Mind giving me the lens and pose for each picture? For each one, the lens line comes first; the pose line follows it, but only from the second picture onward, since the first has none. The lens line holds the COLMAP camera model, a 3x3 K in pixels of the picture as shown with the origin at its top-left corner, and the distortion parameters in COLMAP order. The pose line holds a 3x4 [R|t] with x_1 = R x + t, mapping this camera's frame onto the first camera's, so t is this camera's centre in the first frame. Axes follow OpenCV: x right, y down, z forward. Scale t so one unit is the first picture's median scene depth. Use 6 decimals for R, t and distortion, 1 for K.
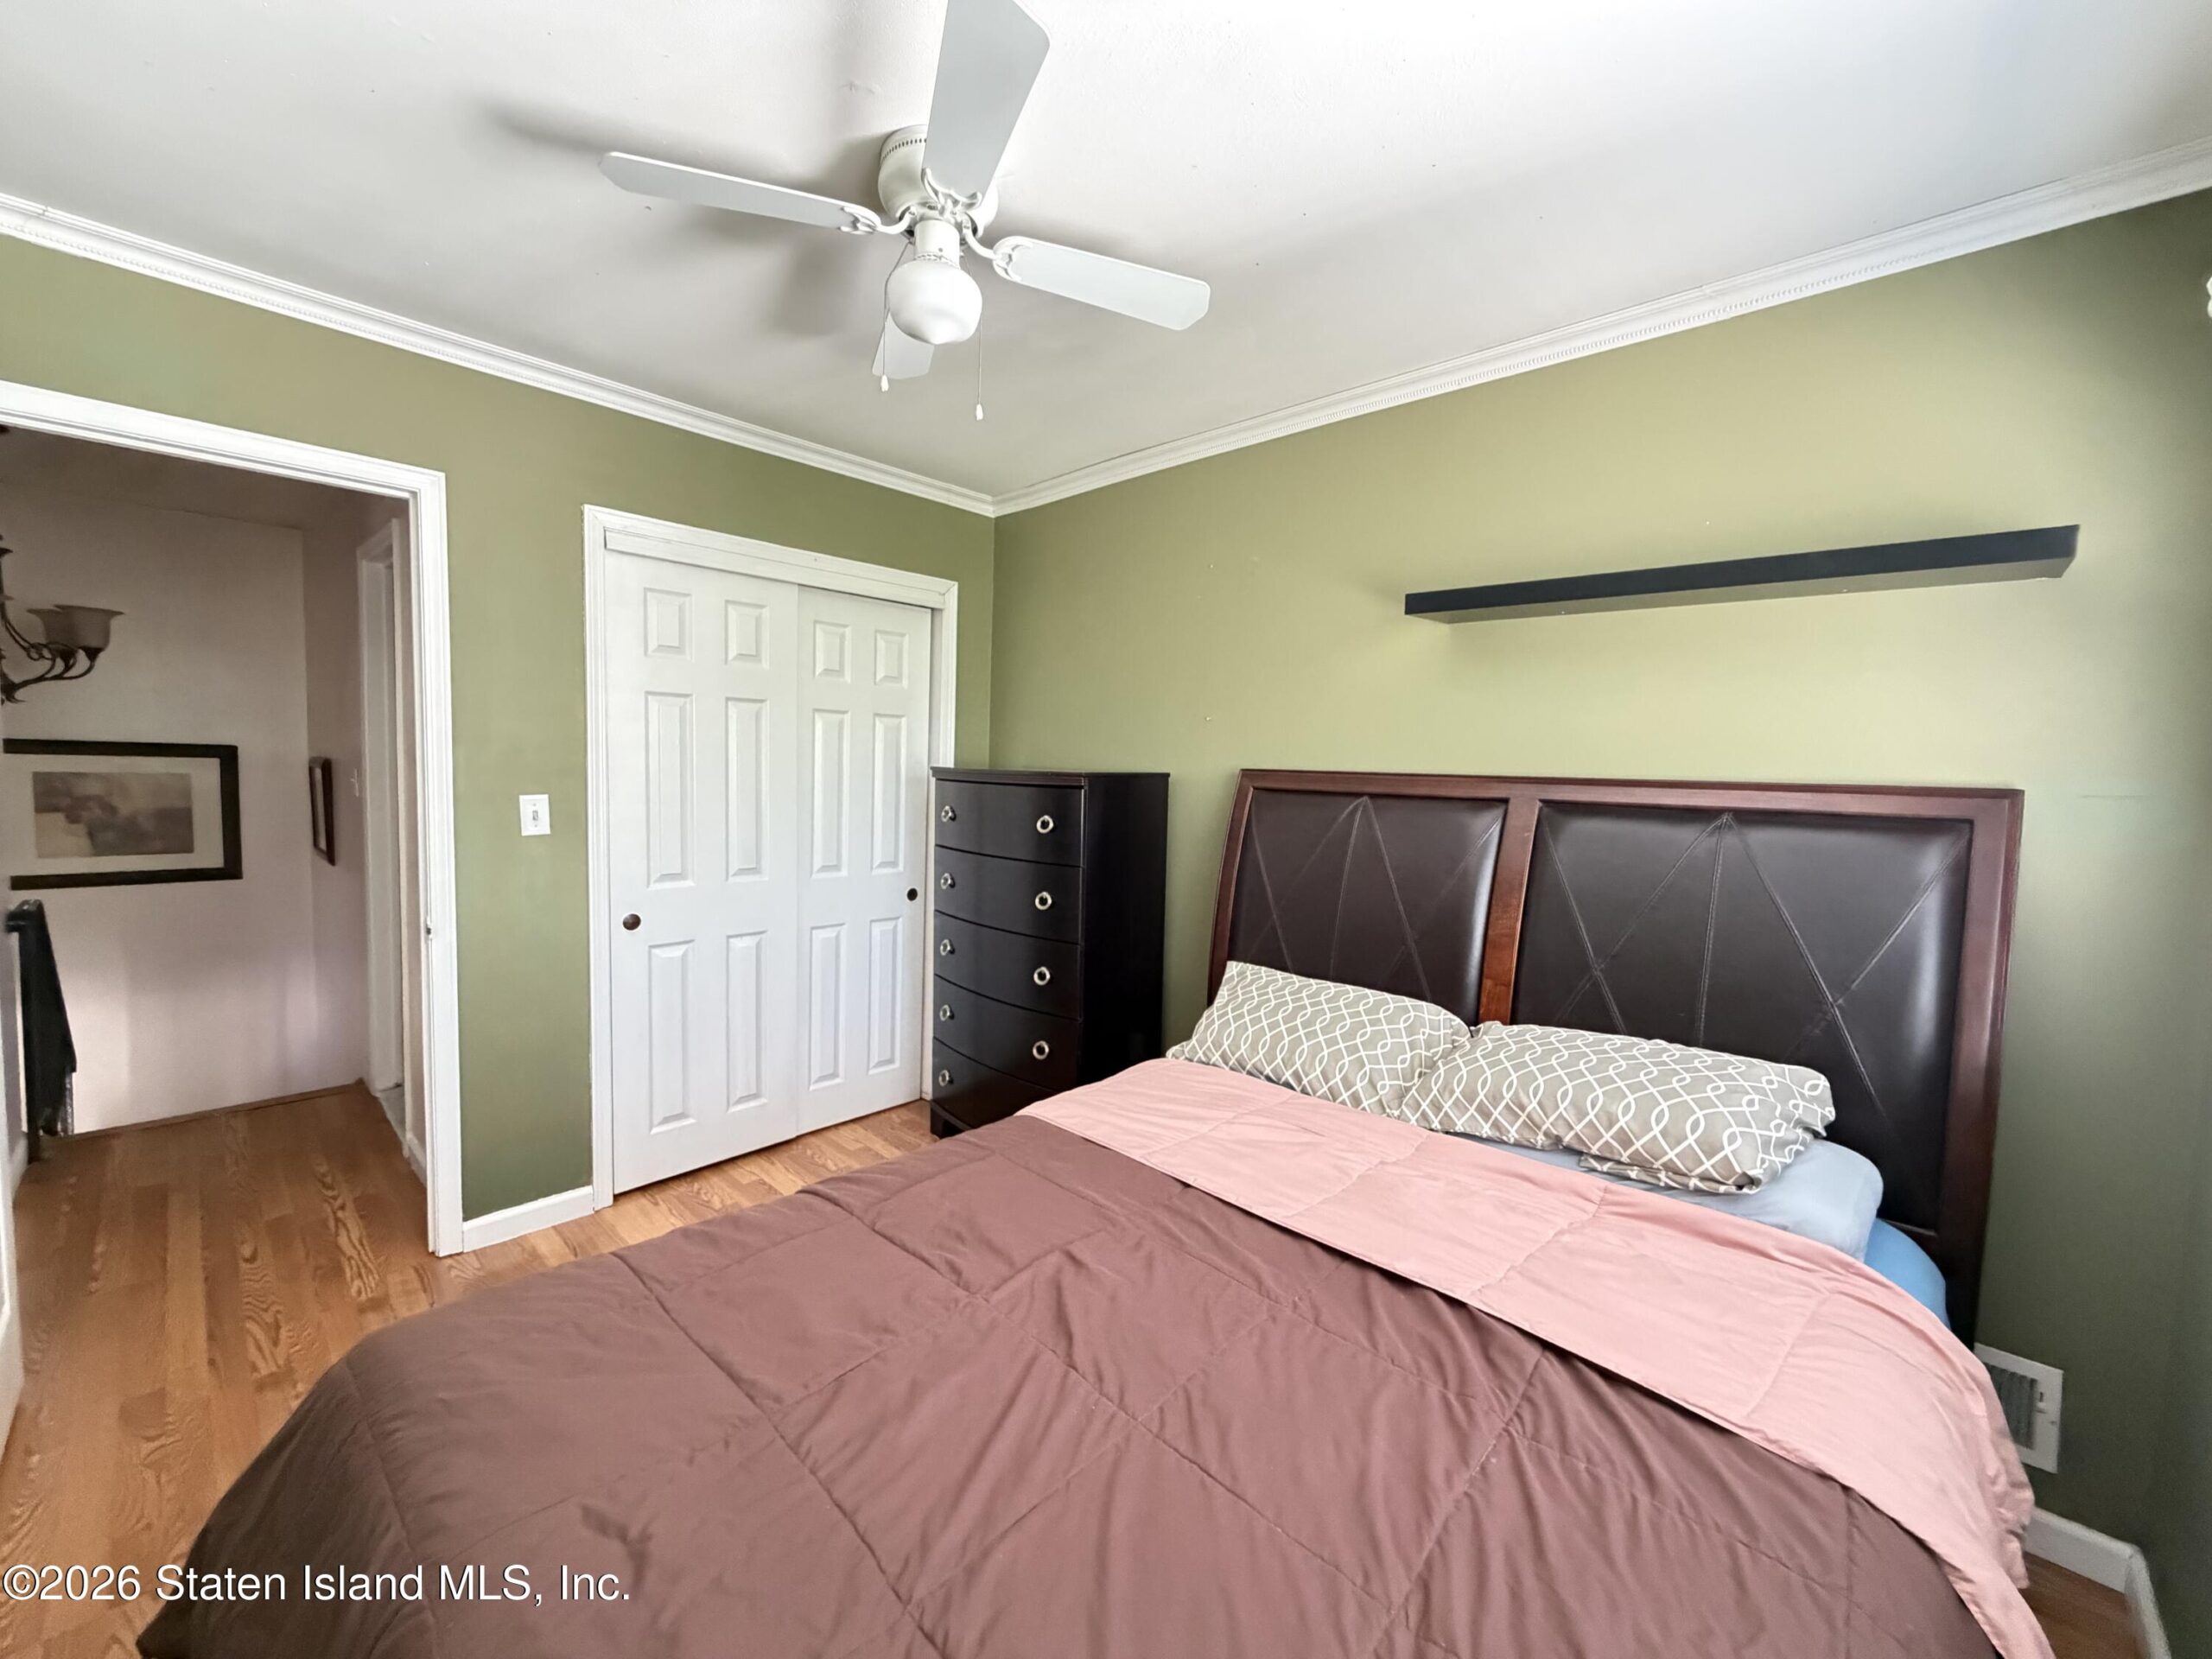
lens RADIAL K [[882.6, 0, 1098.5], [0, 882.6, 831.6], [0, 0, 1]] dist [0.000109, 0.000029]
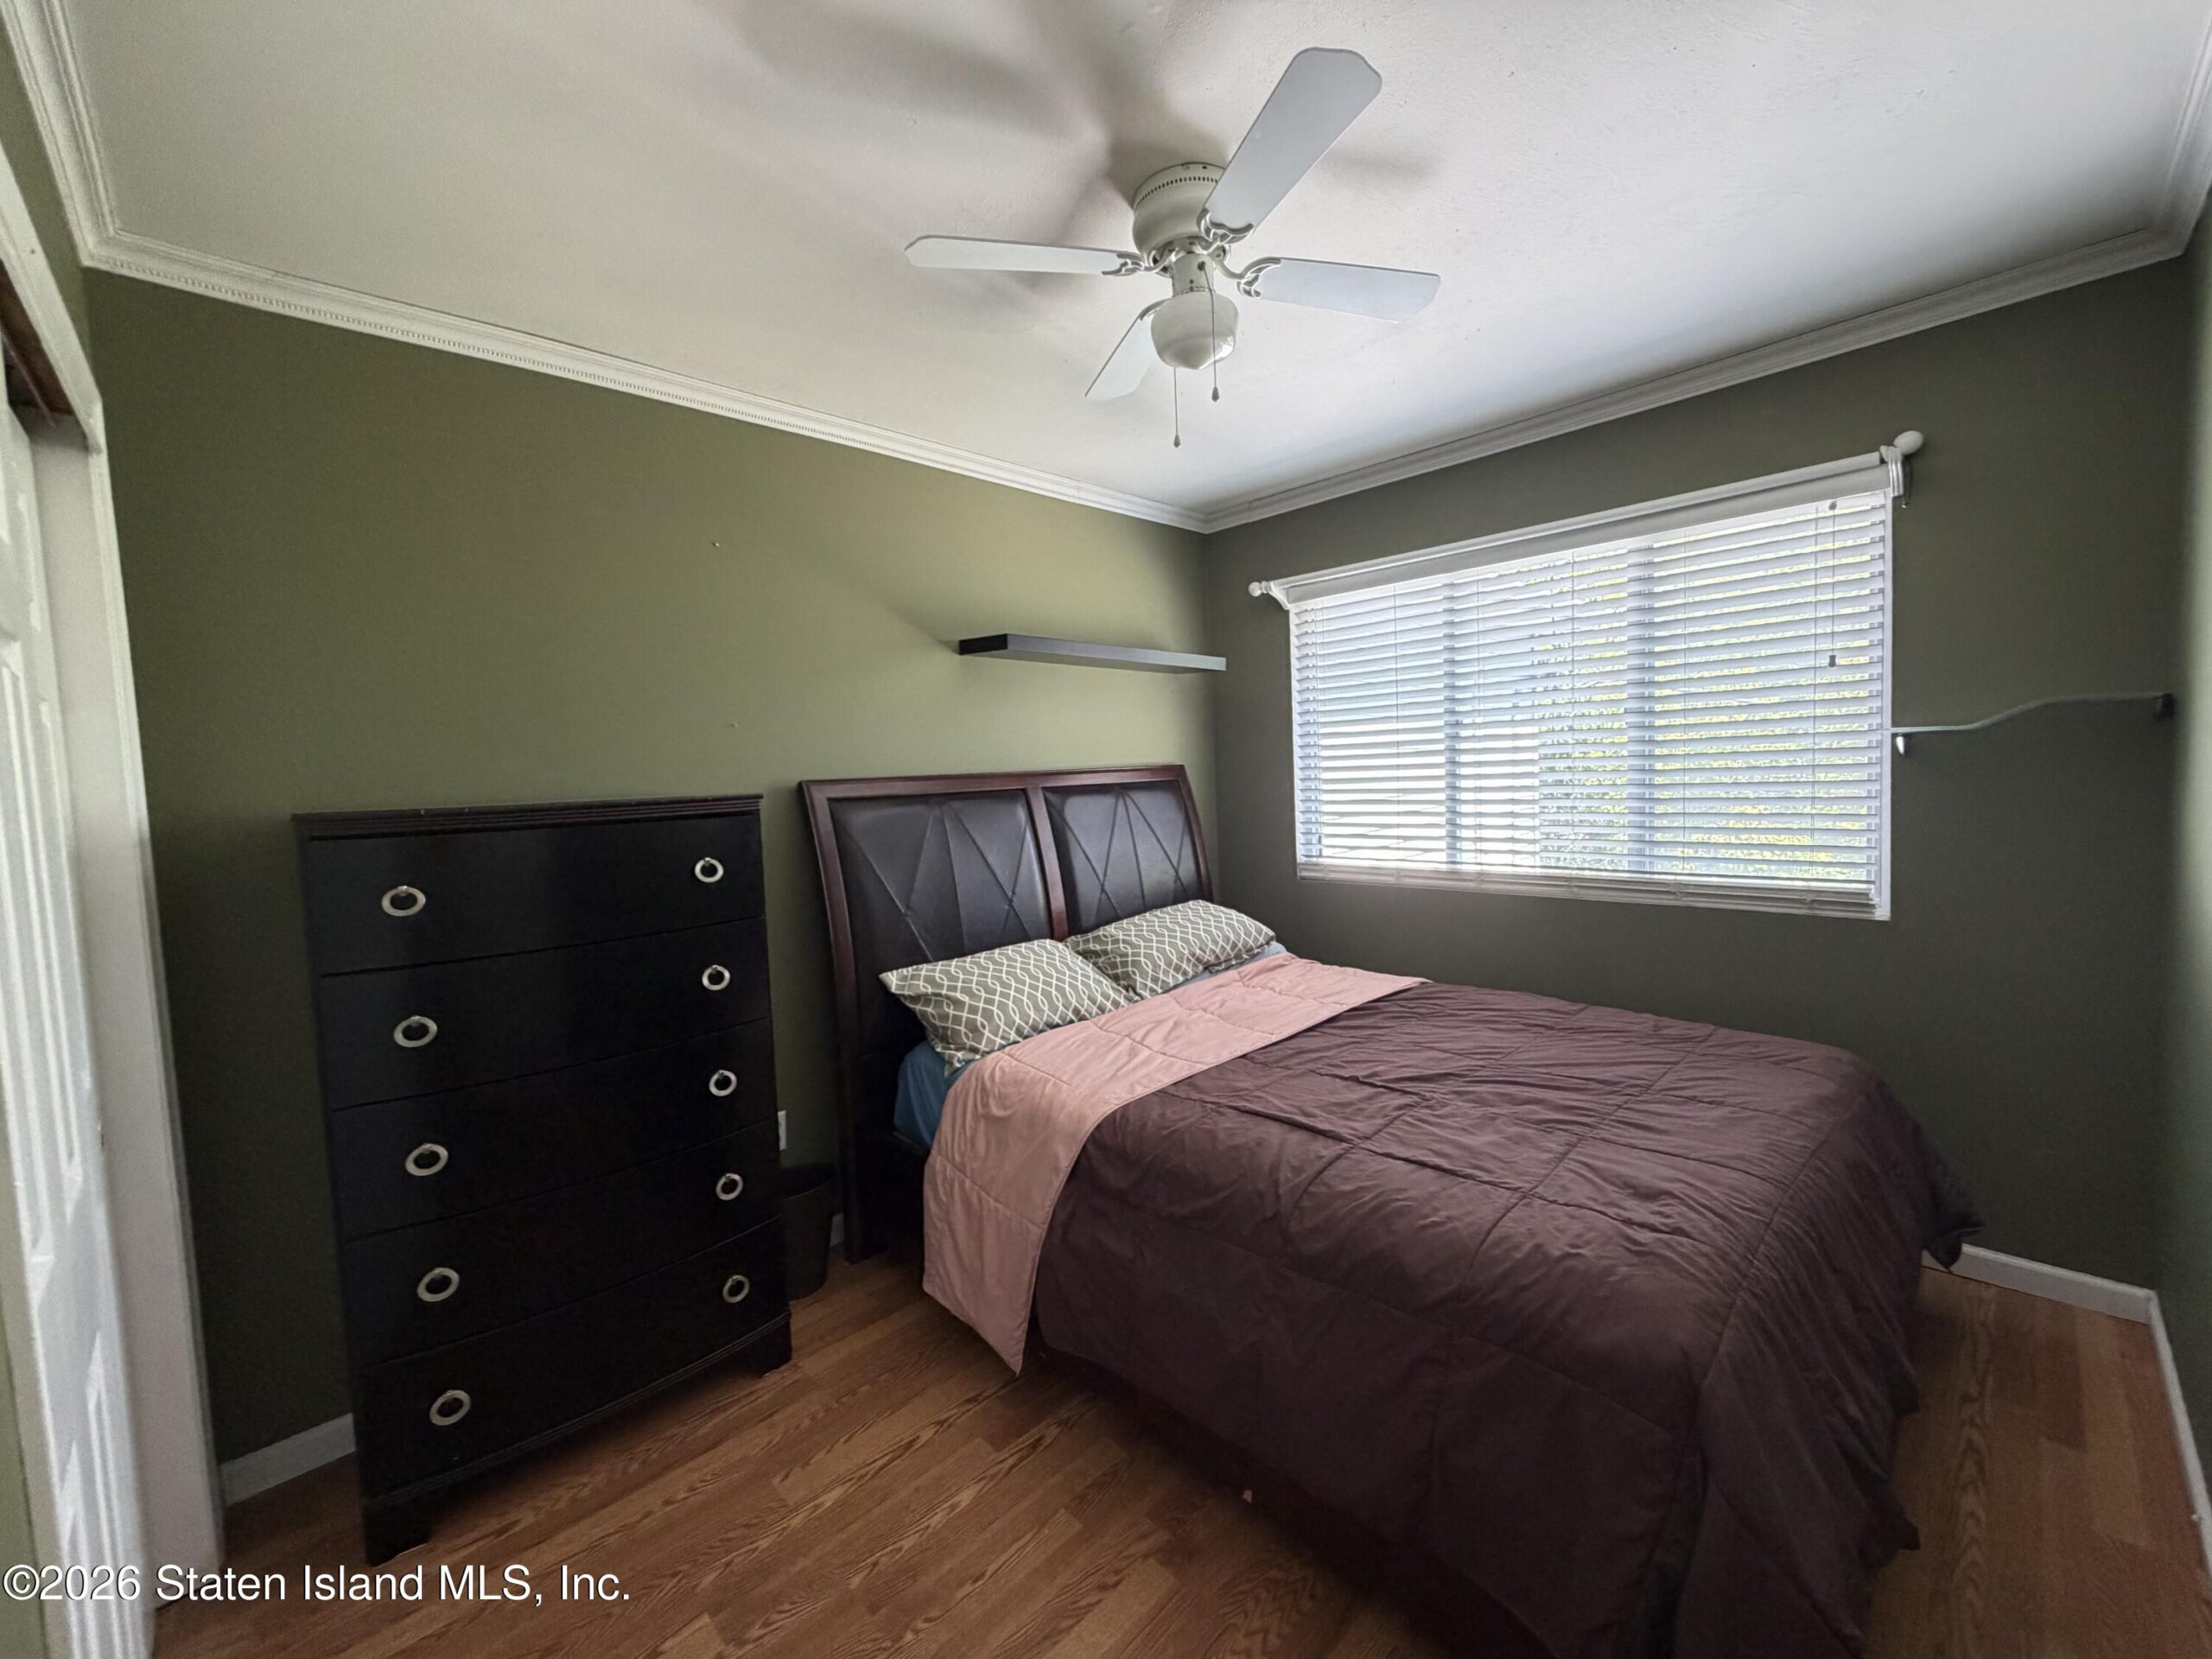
lens RADIAL K [[882.6, 0, 1098.5], [0, 882.6, 831.6], [0, 0, 1]] dist [0.000109, 0.000029]
pose [[0.029763, -0.100572, 0.994484, -1.062827], [0.113241, 0.988859, 0.096614, -0.103789], [-0.993122, 0.109741, 0.040820, 0.927654]]
